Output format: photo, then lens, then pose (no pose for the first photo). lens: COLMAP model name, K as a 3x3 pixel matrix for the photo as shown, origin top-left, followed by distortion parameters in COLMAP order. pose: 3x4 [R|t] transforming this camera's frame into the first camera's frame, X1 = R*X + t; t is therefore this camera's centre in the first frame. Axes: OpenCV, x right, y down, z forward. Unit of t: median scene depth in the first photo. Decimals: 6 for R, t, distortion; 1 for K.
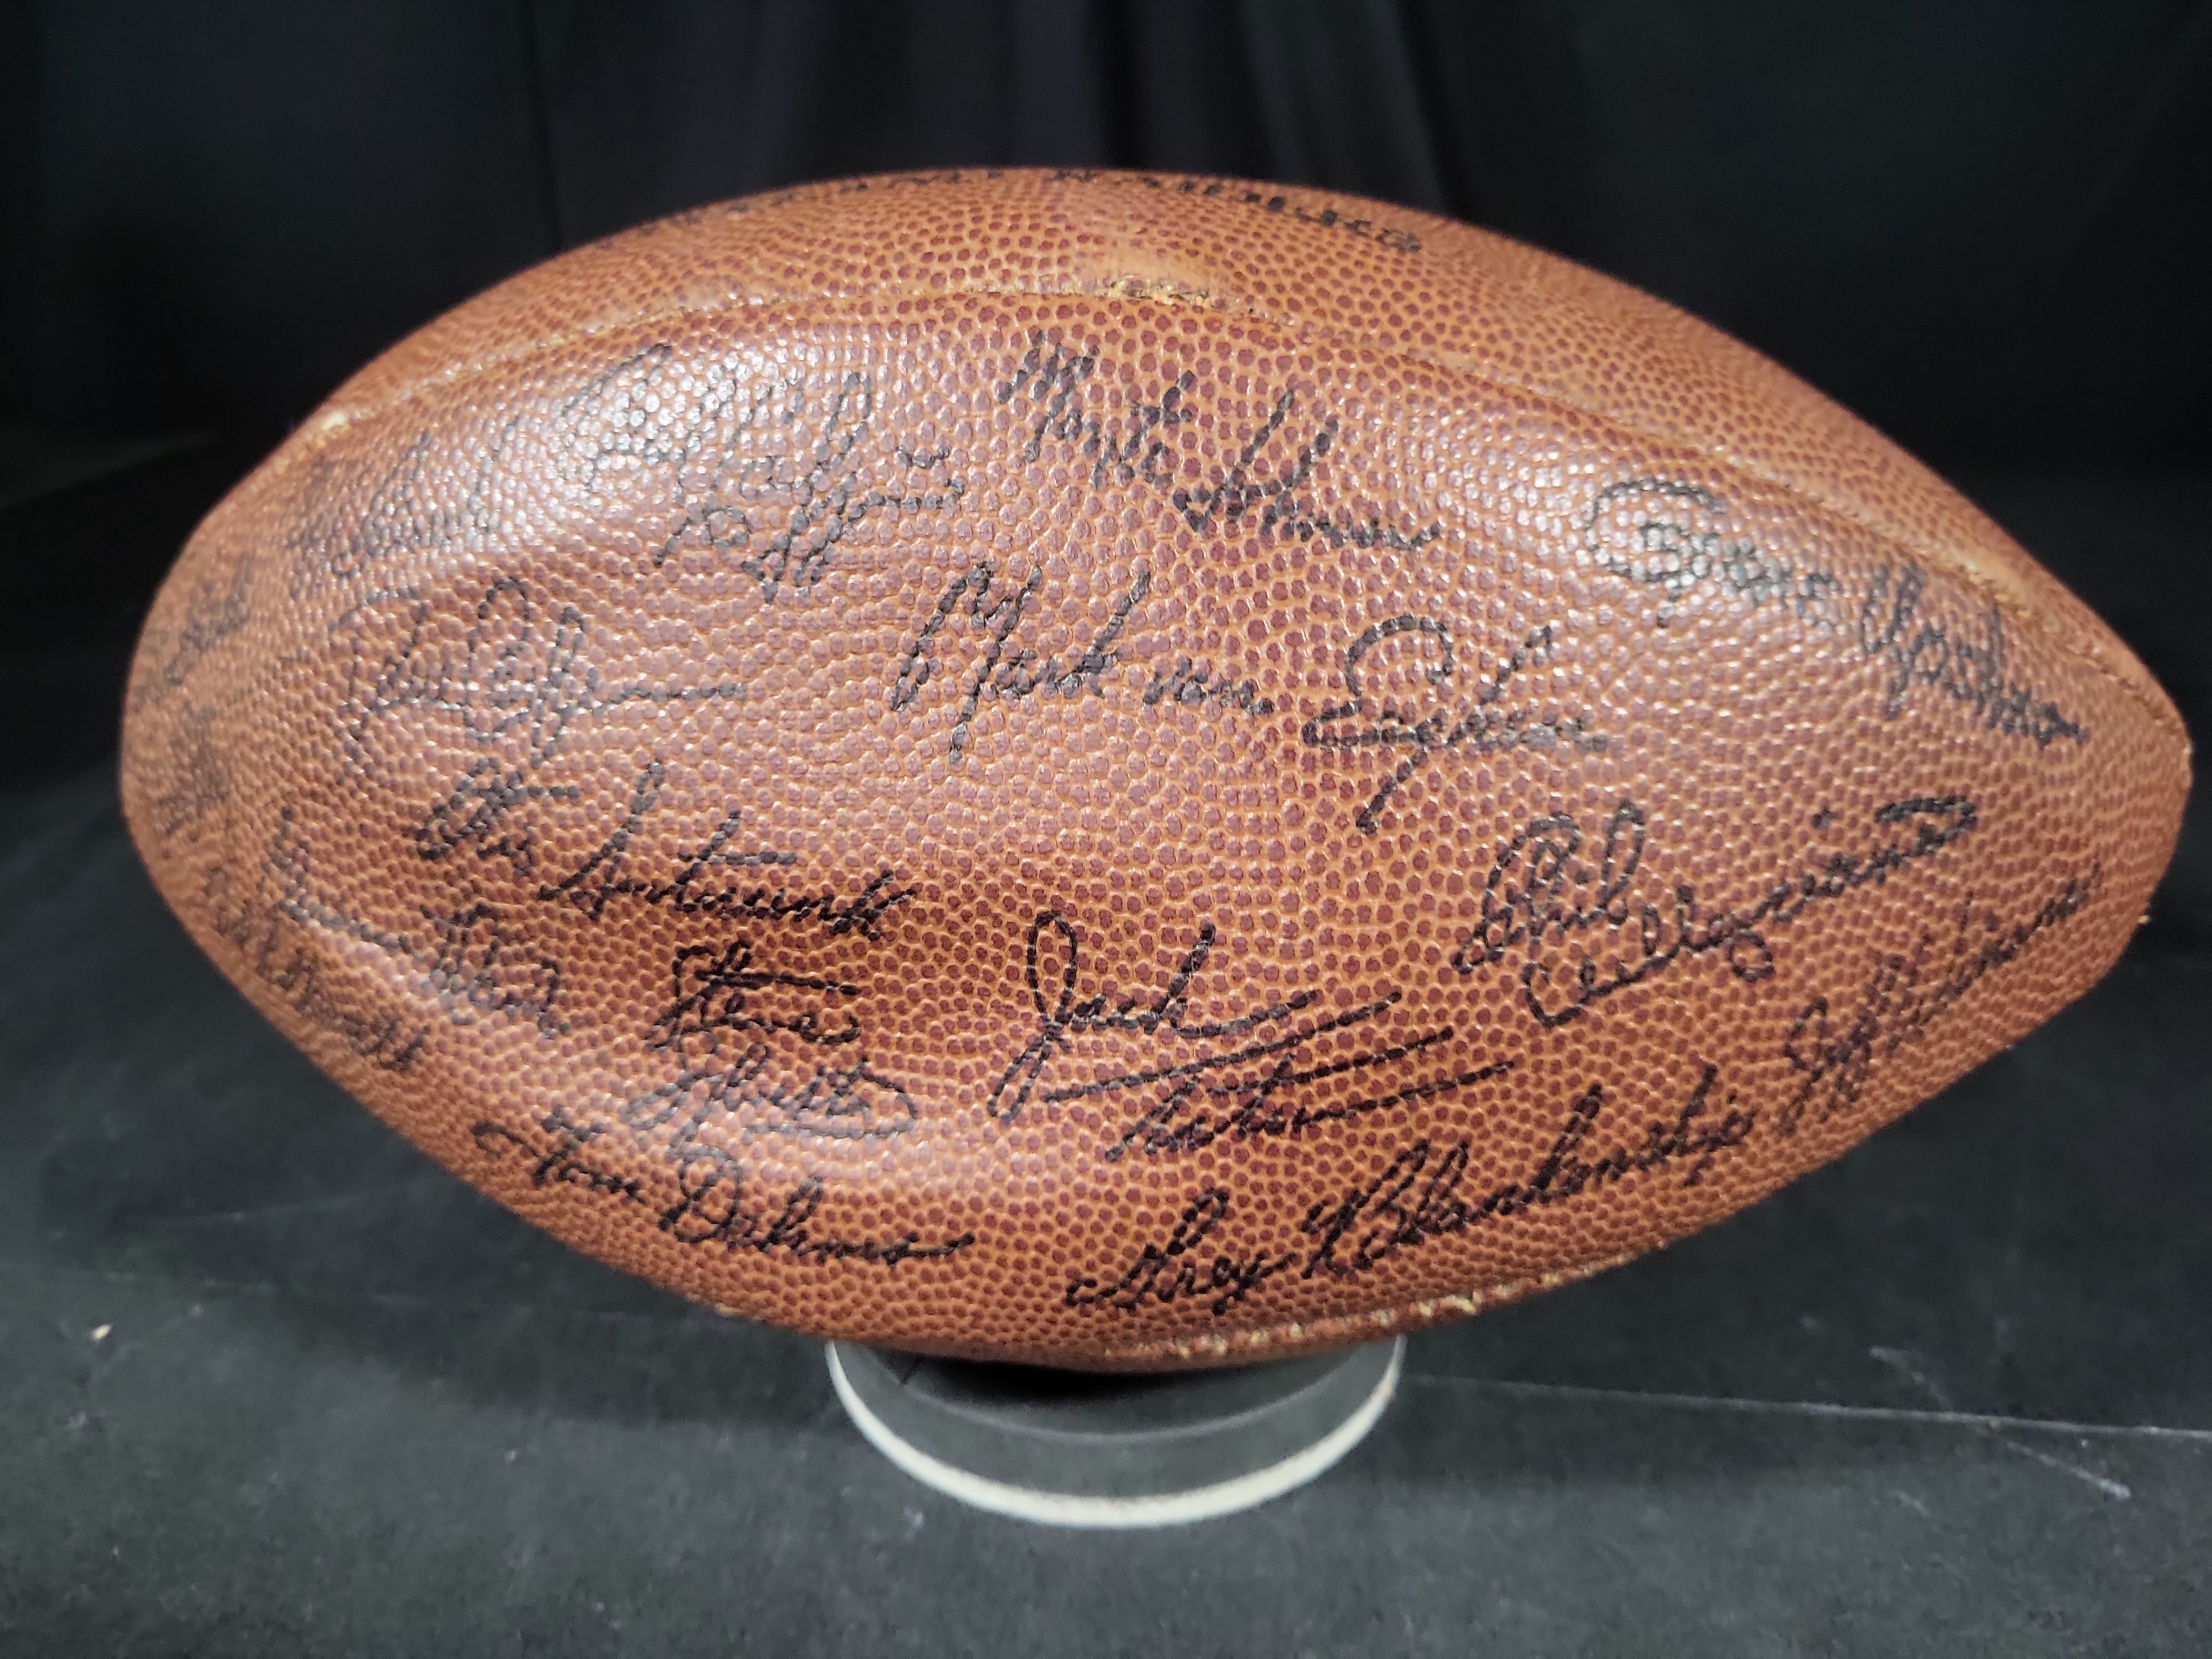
lens RADIAL K [[1663.4, 0, 1106.0], [0, 1663.4, 829.5], [0, 0, 1]] dist [-0.009749, 0.003511]
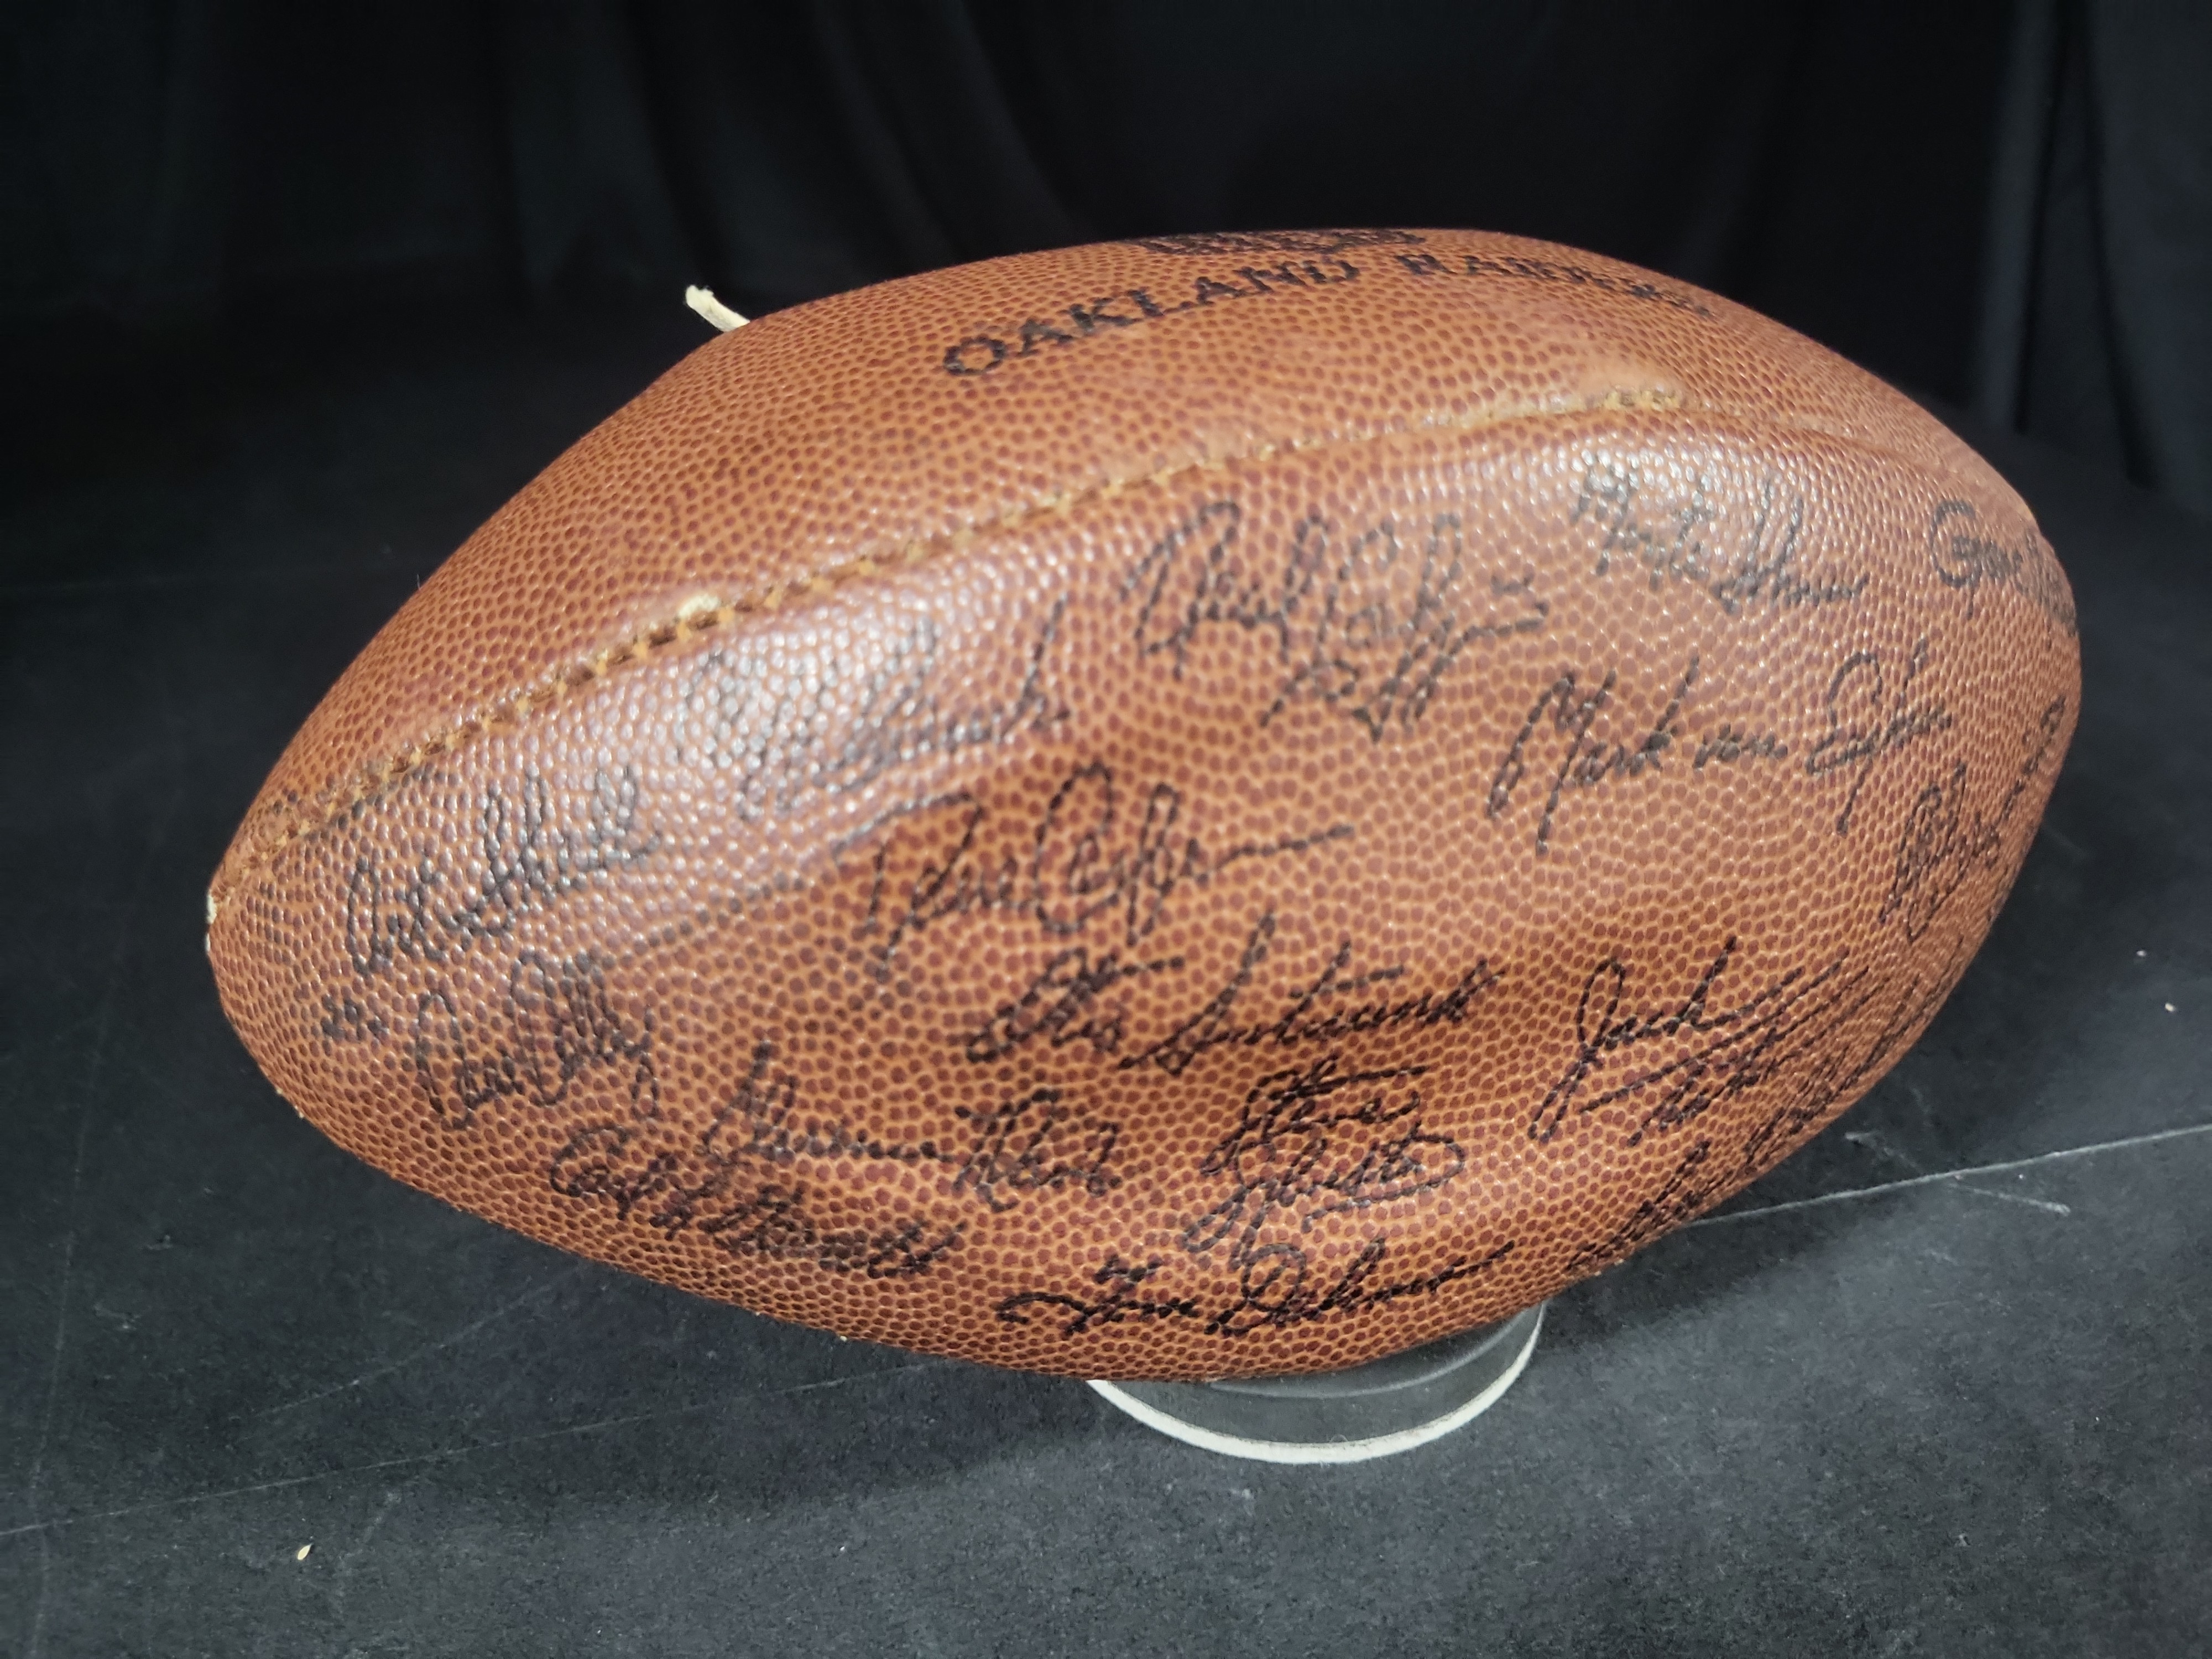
lens RADIAL K [[1663.4, 0, 1106.0], [0, 1663.4, 829.5], [0, 0, 1]] dist [-0.009749, 0.003511]
pose [[0.879450, -0.226149, 0.418838, -0.755363], [0.168194, 0.970806, 0.171017, -0.274430], [-0.445286, -0.079955, 0.891812, 0.148570]]
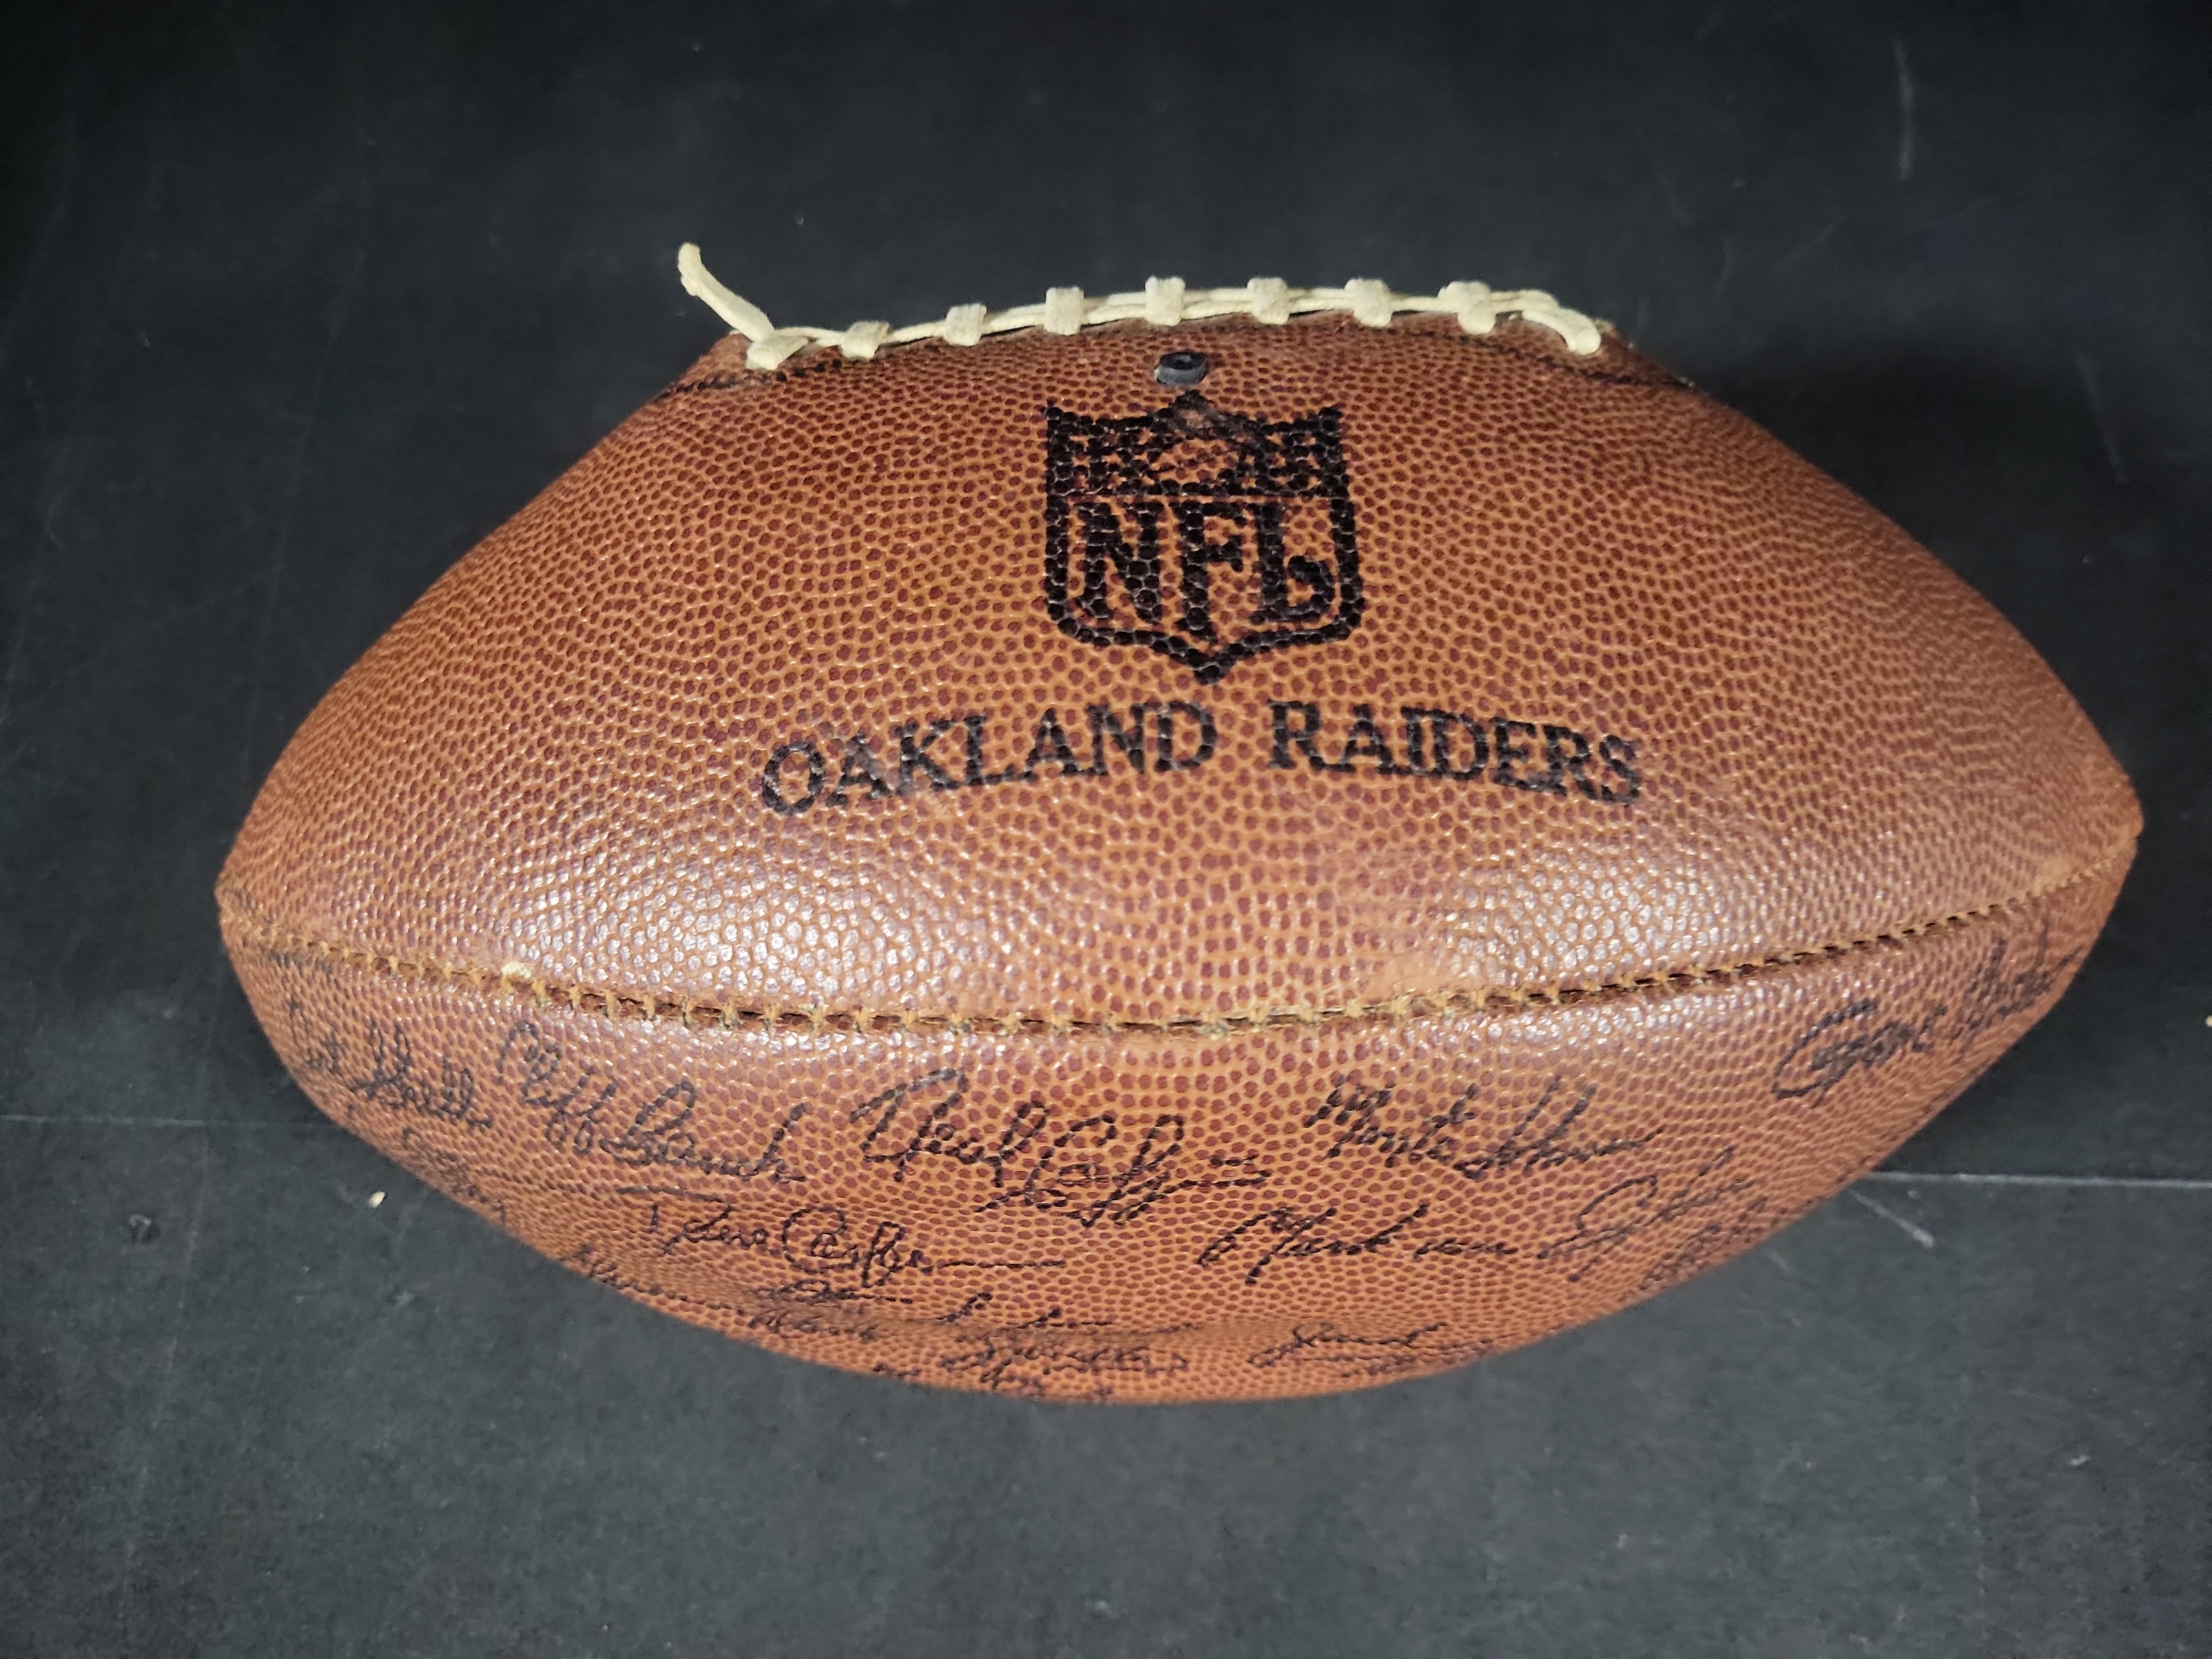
lens RADIAL K [[1661.7, 0, 1146.2], [0, 1661.7, 773.1], [0, 0, 1]] dist [-0.001530, 0.000490]
pose [[0.976328, -0.170262, 0.133394, -0.248519], [0.048379, 0.773001, 0.632558, -1.040626], [-0.210814, -0.611131, 0.762939, 0.305837]]
